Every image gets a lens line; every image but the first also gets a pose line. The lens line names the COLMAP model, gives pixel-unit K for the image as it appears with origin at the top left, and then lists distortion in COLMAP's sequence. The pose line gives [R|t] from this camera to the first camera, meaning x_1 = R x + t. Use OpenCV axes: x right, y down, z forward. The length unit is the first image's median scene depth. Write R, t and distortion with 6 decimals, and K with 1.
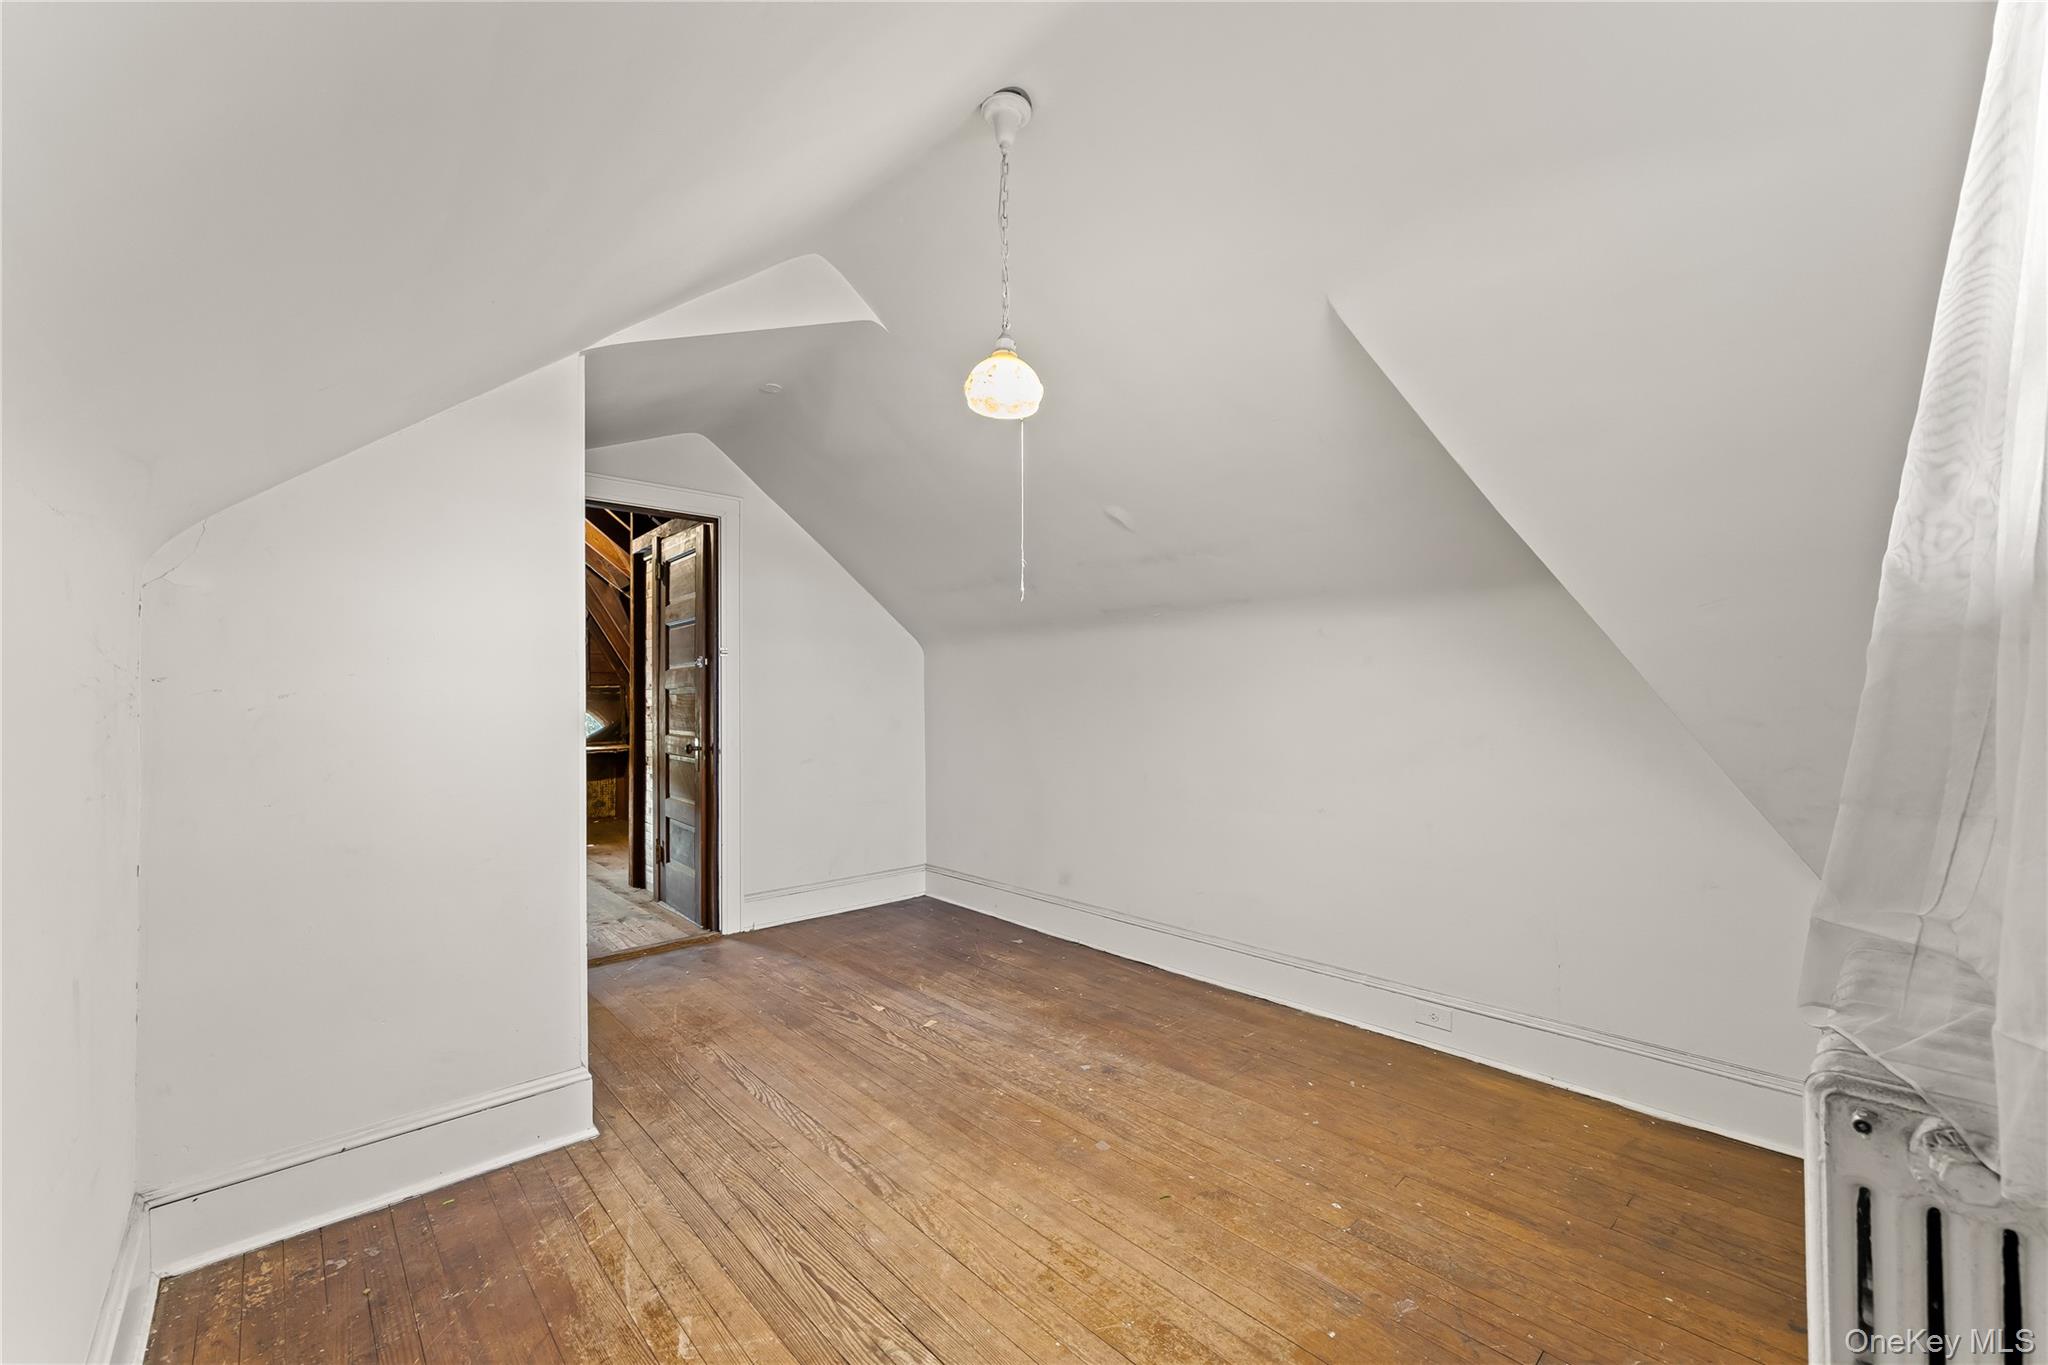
lens RADIAL K [[836.8, 0, 1023.3], [0, 836.8, 688.4], [0, 0, 1]] dist [-0.000219, -0.000466]
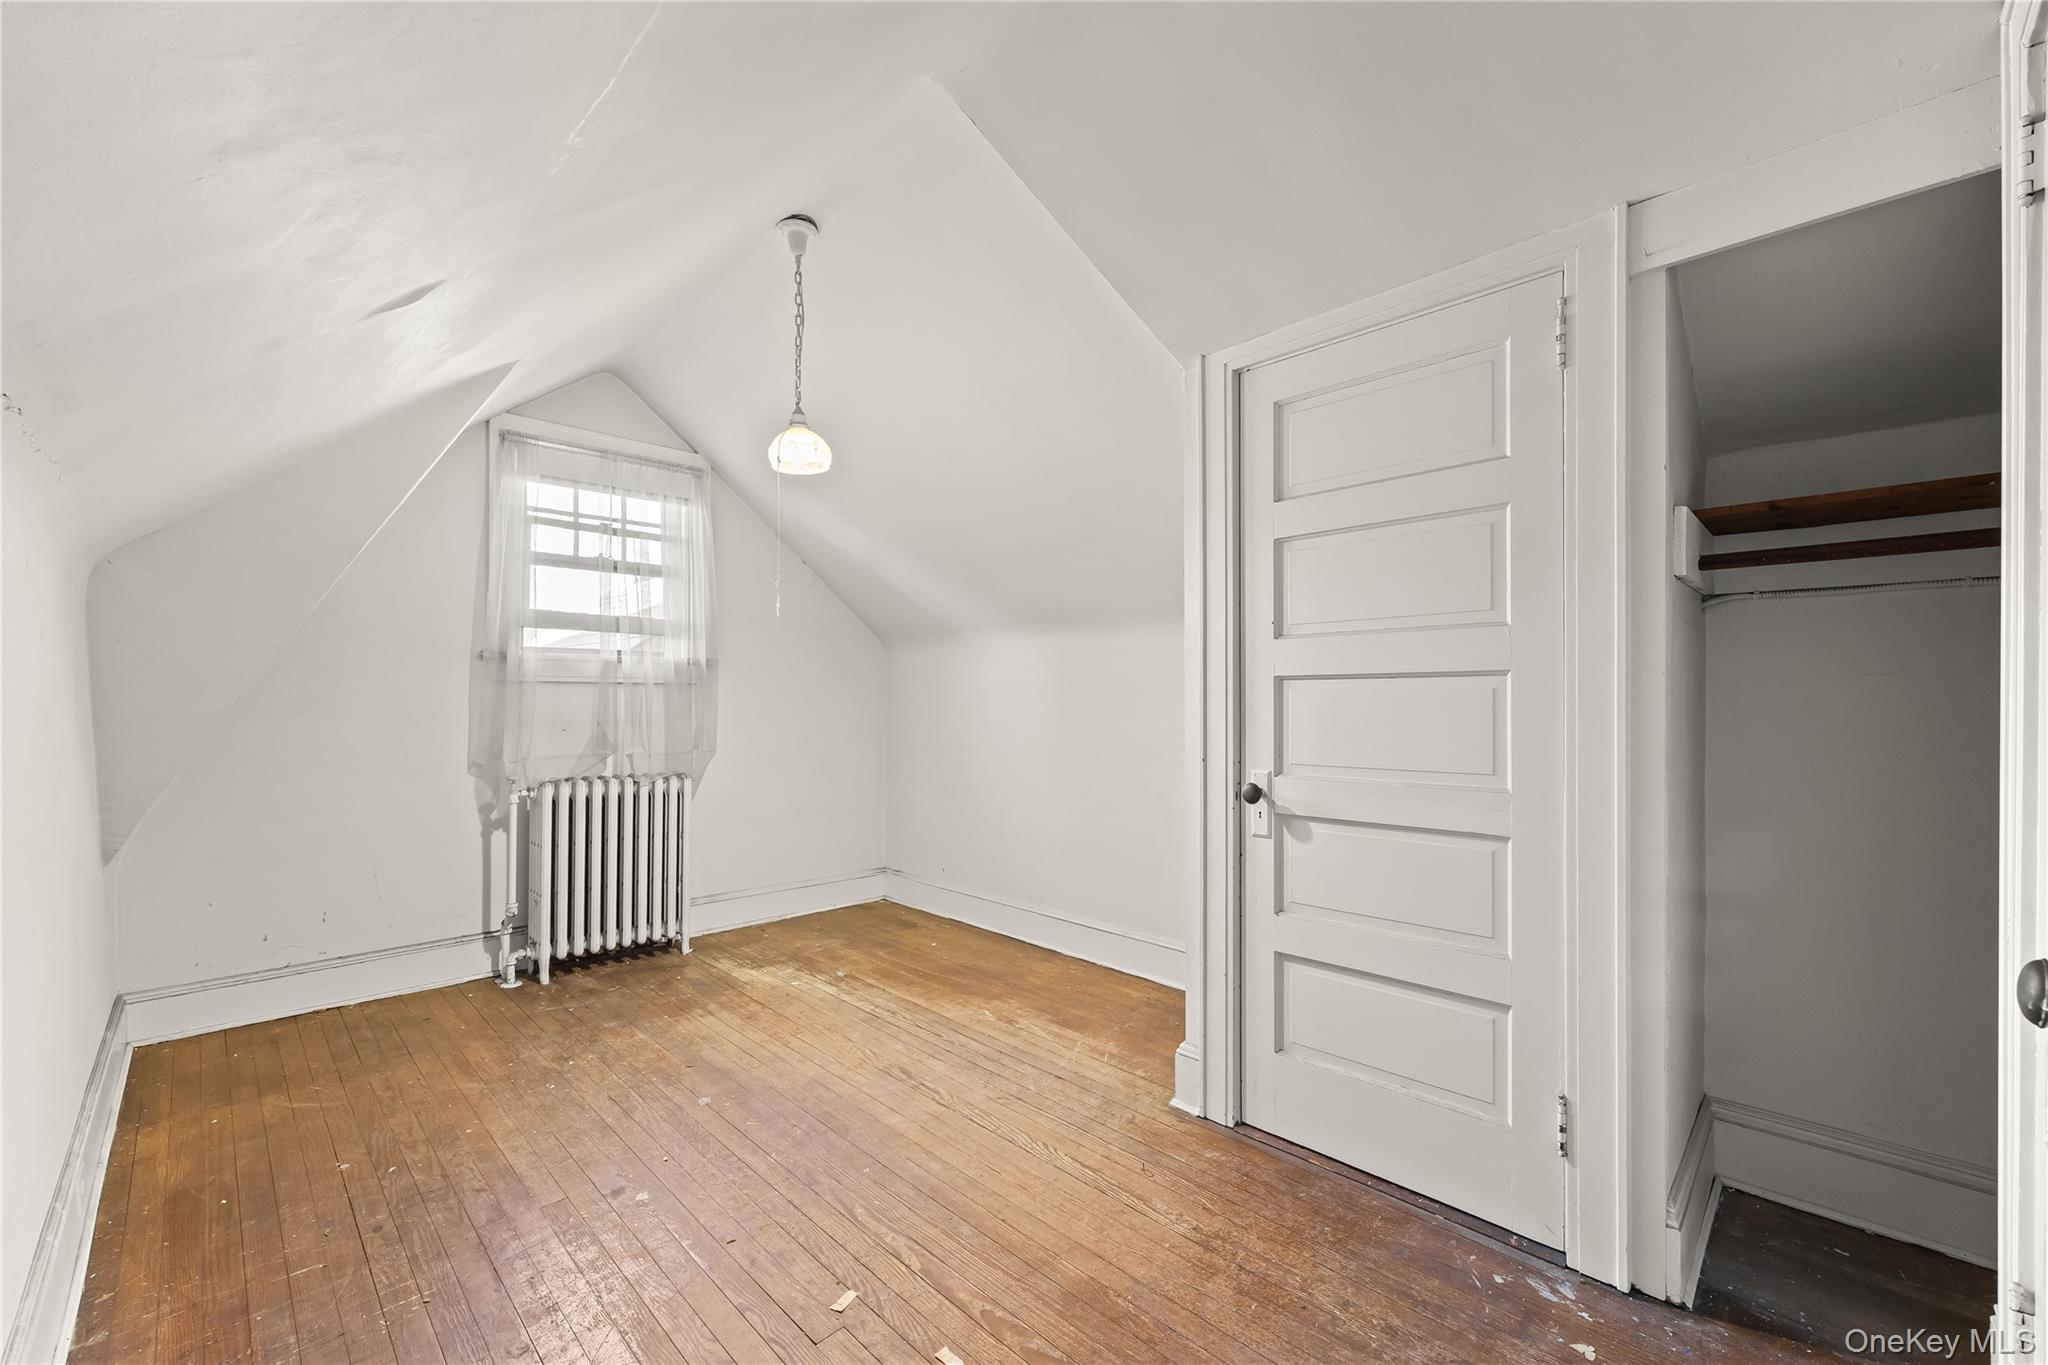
lens RADIAL K [[836.8, 0, 1025.0], [0, 836.8, 690.6], [0, 0, 1]] dist [-0.000219, -0.000466]
pose [[-0.998940, 0.003651, -0.045894, -0.293866], [0.004544, 0.999802, -0.019366, 0.022171], [0.045814, -0.019554, -0.998759, 2.221823]]
